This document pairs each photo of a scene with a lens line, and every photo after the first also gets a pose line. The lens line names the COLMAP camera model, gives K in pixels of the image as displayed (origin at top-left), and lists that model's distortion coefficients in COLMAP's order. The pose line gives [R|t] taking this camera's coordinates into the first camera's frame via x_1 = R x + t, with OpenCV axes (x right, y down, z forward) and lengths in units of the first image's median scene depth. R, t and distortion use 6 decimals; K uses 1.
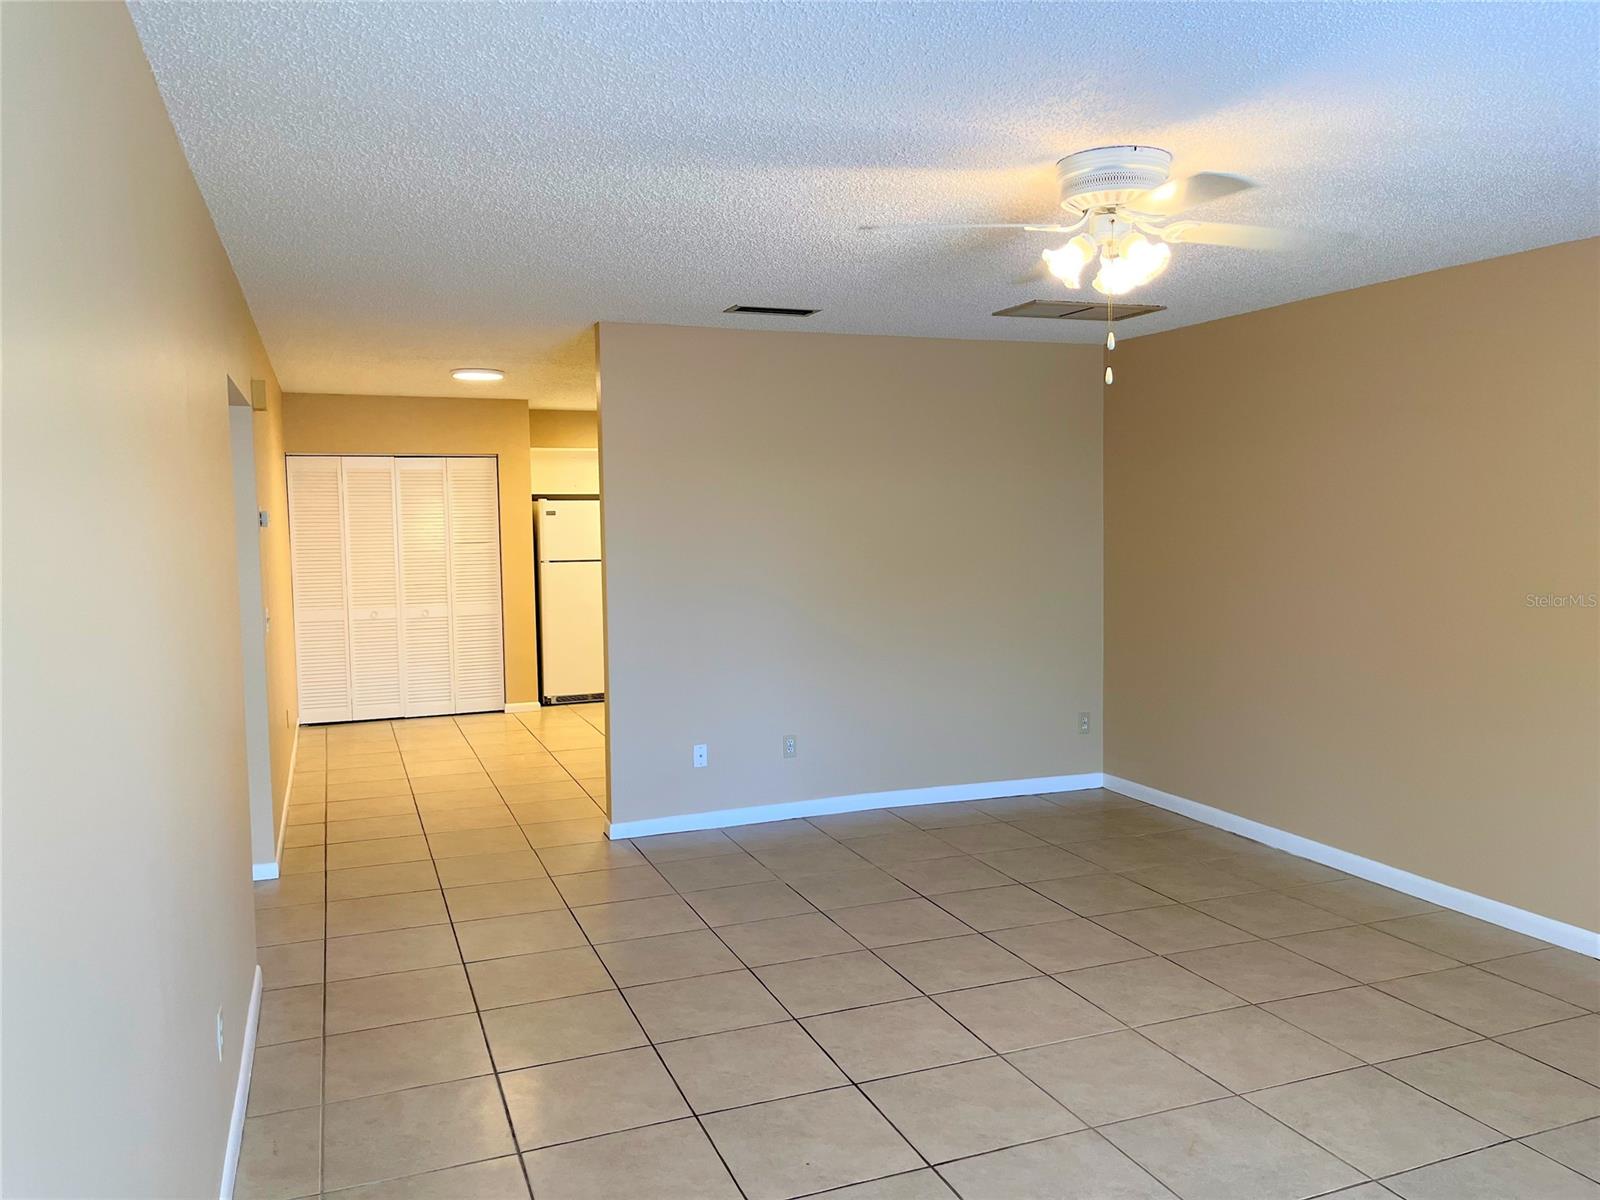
lens RADIAL K [[1187.9, 0, 797.8], [0, 1187.9, 597.7], [0, 0, 1]] dist [0.003507, -0.003560]
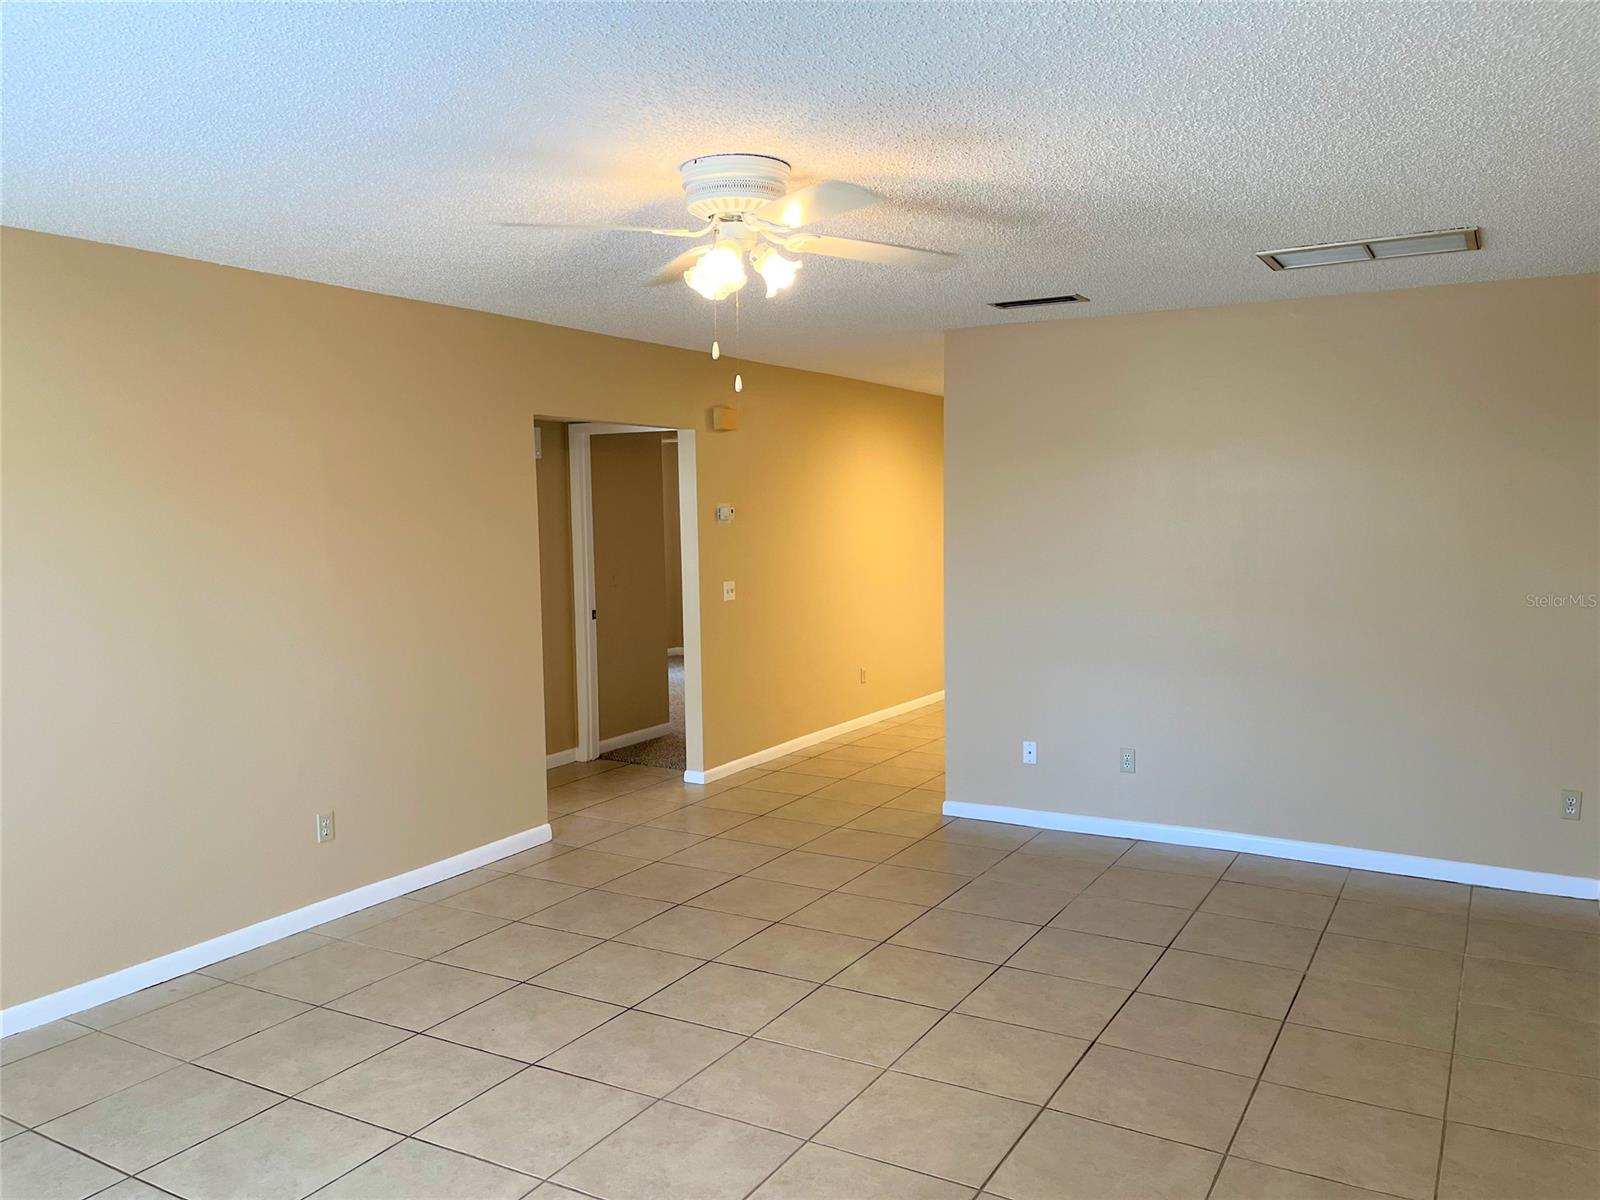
lens RADIAL K [[1187.9, 0, 797.8], [0, 1187.9, 597.7], [0, 0, 1]] dist [0.003507, -0.003560]
pose [[0.666036, 0.075105, -0.742129, 0.813534], [-0.064524, 0.996990, 0.042989, -0.044535], [0.743123, 0.019253, 0.668877, 0.271613]]
